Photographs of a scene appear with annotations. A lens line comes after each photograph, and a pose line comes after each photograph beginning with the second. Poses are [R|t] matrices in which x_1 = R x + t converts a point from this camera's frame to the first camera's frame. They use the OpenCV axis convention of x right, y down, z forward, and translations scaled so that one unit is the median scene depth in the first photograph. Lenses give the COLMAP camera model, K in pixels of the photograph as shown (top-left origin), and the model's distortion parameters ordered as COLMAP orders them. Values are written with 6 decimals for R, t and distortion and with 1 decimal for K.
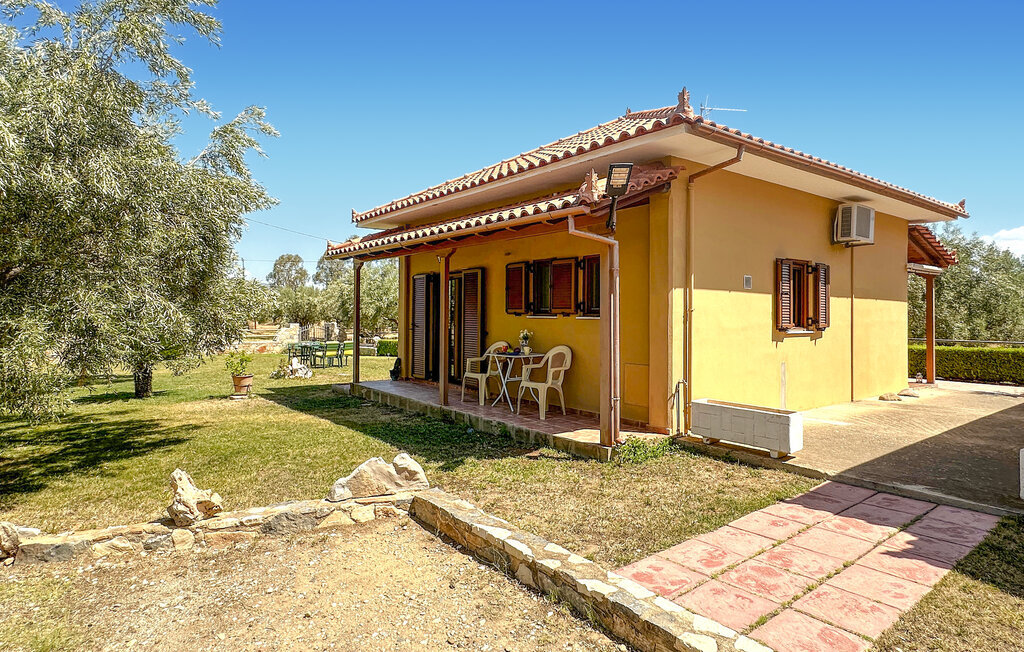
lens RADIAL K [[568.8, 0, 510.6], [0, 568.8, 282.9], [0, 0, 1]] dist [-0.030129, 0.023520]
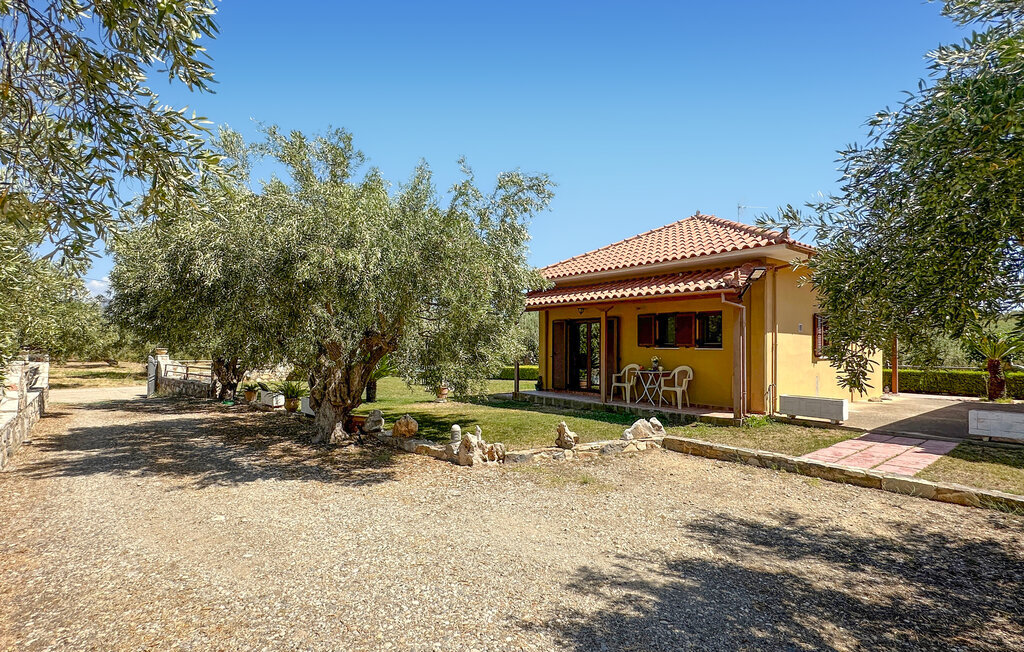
lens RADIAL K [[490.3, 0, 512.0], [0, 490.3, 326.0], [0, 0, 1]] dist [0.002668, 0.000173]
pose [[0.999774, 0.003898, 0.020889, -0.536155], [-0.004107, 0.999942, 0.009974, -0.021516], [-0.020849, -0.010057, 0.999732, -0.507327]]
